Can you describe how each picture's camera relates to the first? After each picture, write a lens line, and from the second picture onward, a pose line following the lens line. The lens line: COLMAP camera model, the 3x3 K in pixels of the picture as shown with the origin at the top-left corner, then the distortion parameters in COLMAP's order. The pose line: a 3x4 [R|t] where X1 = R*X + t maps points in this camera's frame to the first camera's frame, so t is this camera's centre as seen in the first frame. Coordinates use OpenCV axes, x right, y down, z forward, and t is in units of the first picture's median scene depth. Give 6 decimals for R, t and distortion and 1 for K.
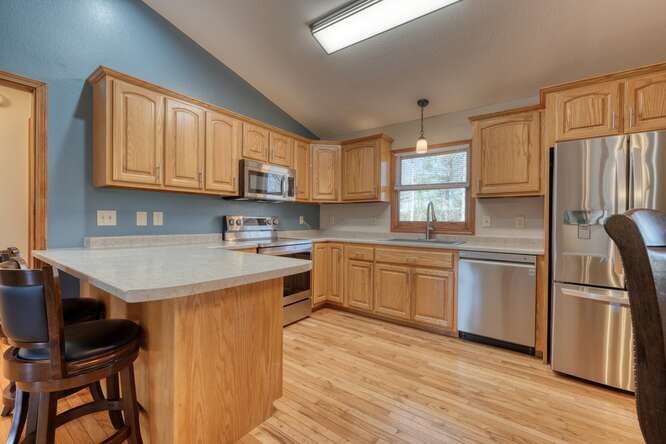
lens RADIAL K [[282.6, 0, 333.6], [0, 282.6, 221.4], [0, 0, 1]] dist [-0.001305, 0.000097]
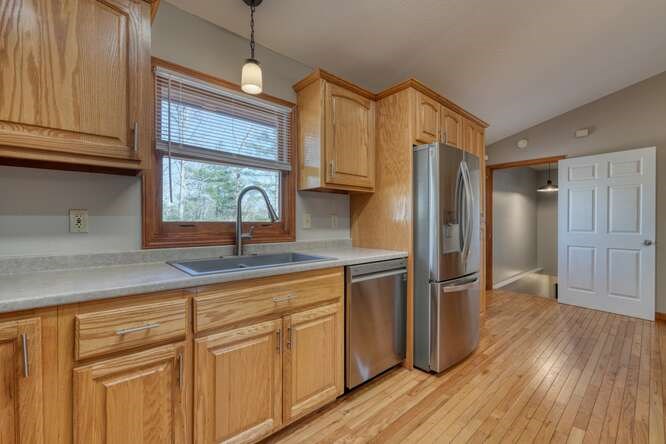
lens RADIAL K [[282.6, 0, 332.3], [0, 282.6, 222.6], [0, 0, 1]] dist [-0.001305, 0.000097]
pose [[0.220070, -0.012931, 0.975398, -0.165226], [0.006086, 0.999911, 0.011882, -0.005082], [-0.975465, 0.003321, 0.220129, 0.751567]]
